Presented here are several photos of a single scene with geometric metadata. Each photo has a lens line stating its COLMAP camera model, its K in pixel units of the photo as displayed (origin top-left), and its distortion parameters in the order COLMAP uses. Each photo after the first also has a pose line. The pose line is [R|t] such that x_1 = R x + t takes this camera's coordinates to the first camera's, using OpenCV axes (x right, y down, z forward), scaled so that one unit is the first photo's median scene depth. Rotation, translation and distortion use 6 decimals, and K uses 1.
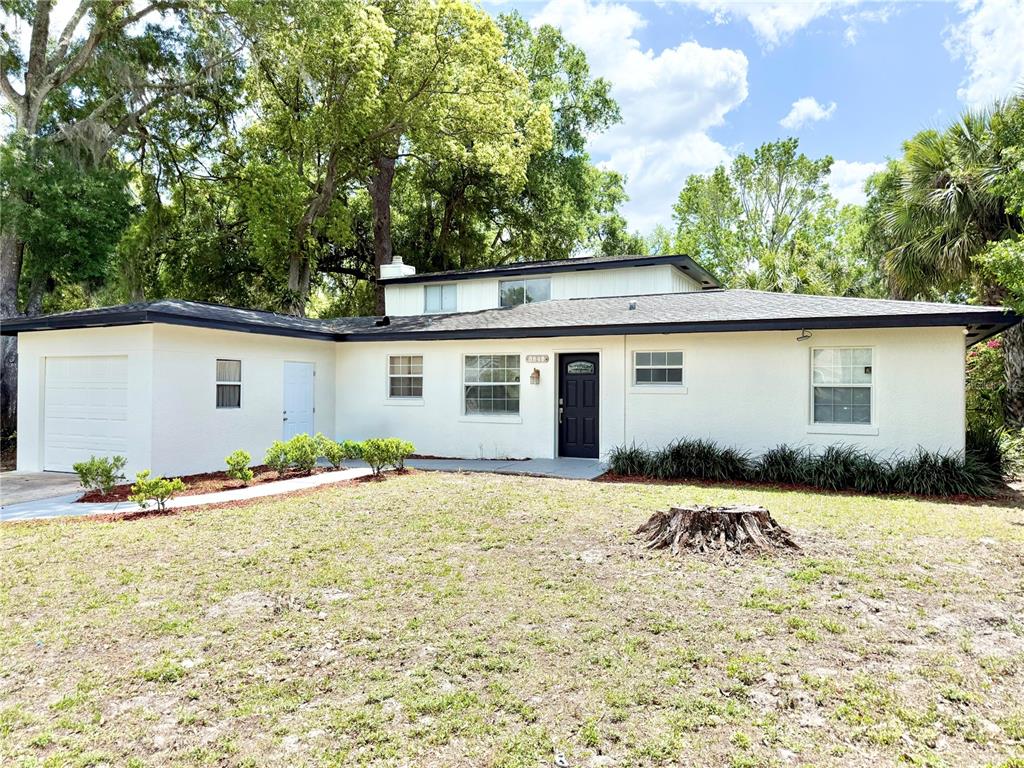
lens RADIAL K [[737.3, 0, 512.0], [0, 737.3, 384.0], [0, 0, 1]] dist [0.068570, -0.000156]
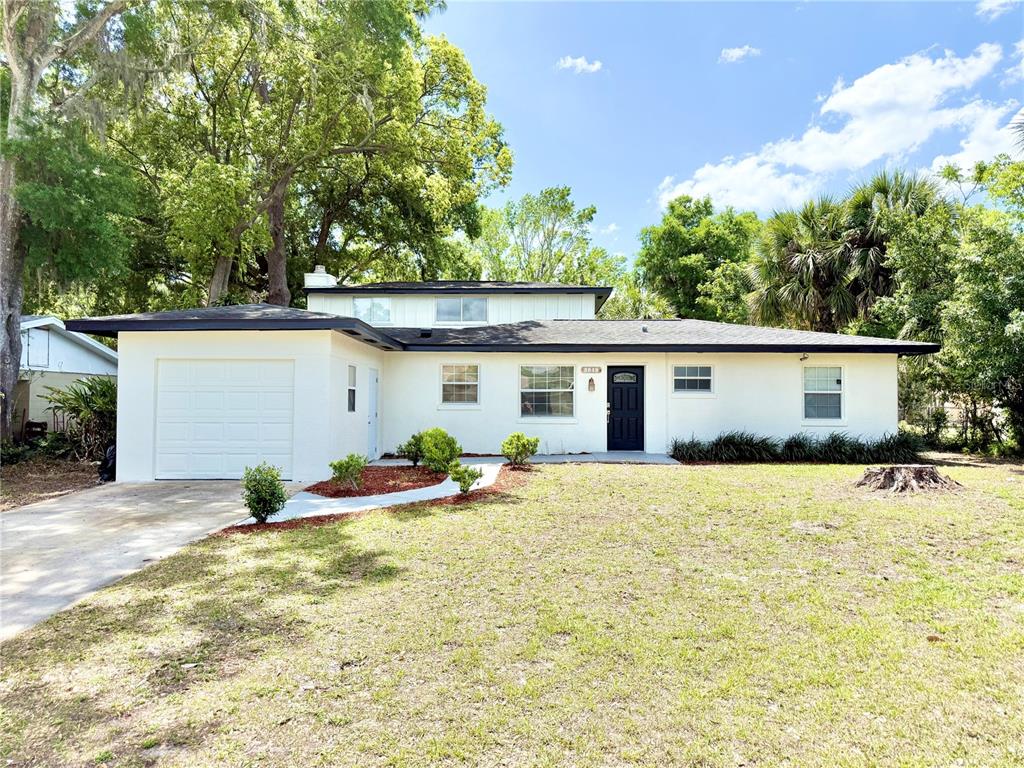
lens RADIAL K [[737.3, 0, 512.0], [0, 737.3, 384.0], [0, 0, 1]] dist [0.068570, -0.000156]
pose [[0.903903, 0.010203, 0.427615, -0.606212], [-0.002145, 0.999811, -0.019323, 0.012739], [-0.427732, 0.016549, 0.903754, -0.037845]]
